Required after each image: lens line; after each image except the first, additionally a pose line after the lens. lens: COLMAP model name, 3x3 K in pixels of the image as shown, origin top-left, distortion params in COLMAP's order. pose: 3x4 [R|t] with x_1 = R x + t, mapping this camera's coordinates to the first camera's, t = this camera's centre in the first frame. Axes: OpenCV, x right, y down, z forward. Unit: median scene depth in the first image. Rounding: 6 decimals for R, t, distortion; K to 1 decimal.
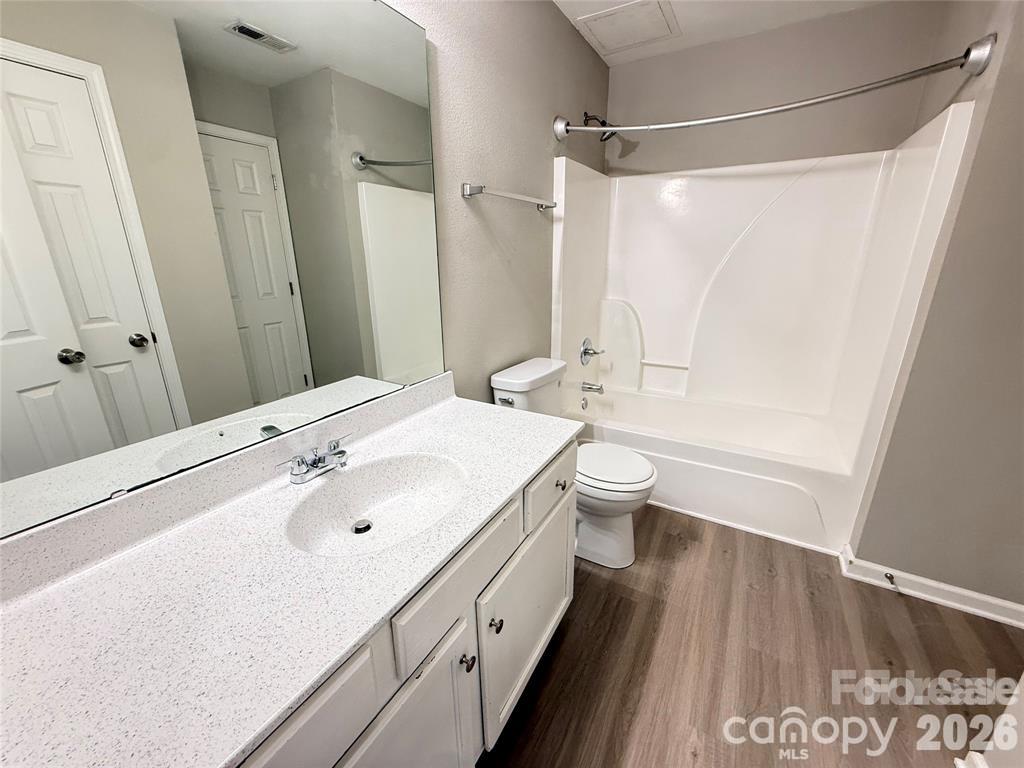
lens RADIAL K [[409.2, 0, 512.0], [0, 409.2, 384.0], [0, 0, 1]] dist [-0.000718, -0.000080]
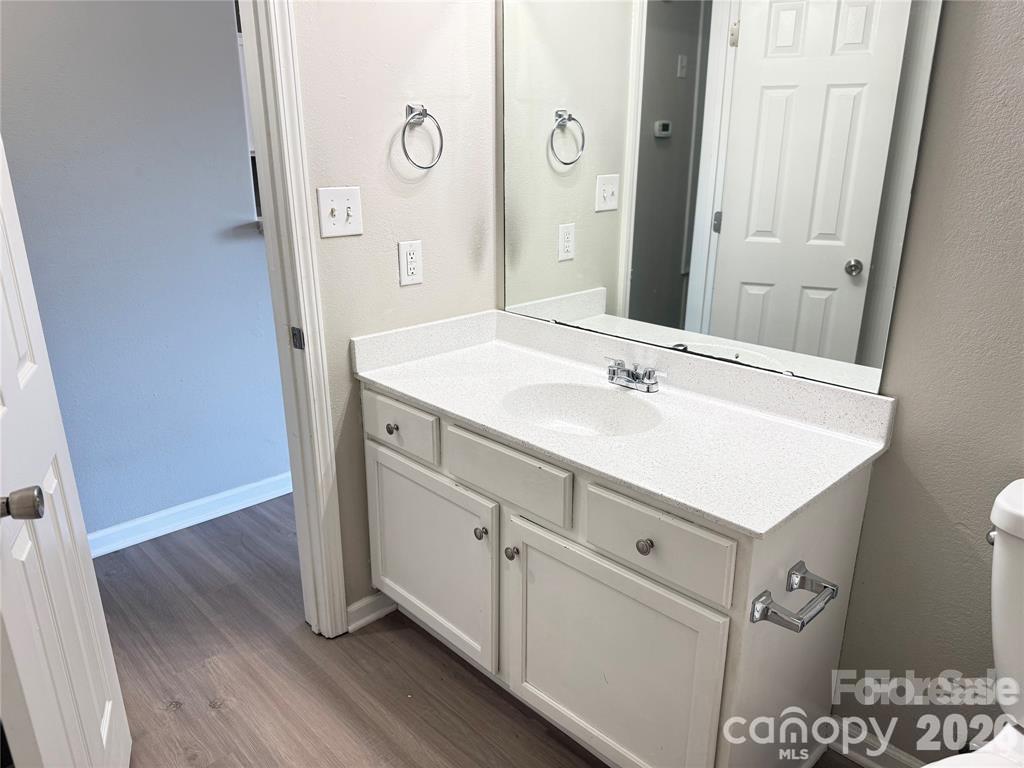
lens RADIAL K [[709.8, 0, 512.0], [0, 709.8, 384.0], [0, 0, 1]] dist [0.052215, -0.083358]
pose [[-0.266796, 0.312388, -0.911720, 1.119030], [-0.281561, 0.879473, 0.383732, -0.356143], [0.921707, 0.359083, -0.146683, 0.851178]]
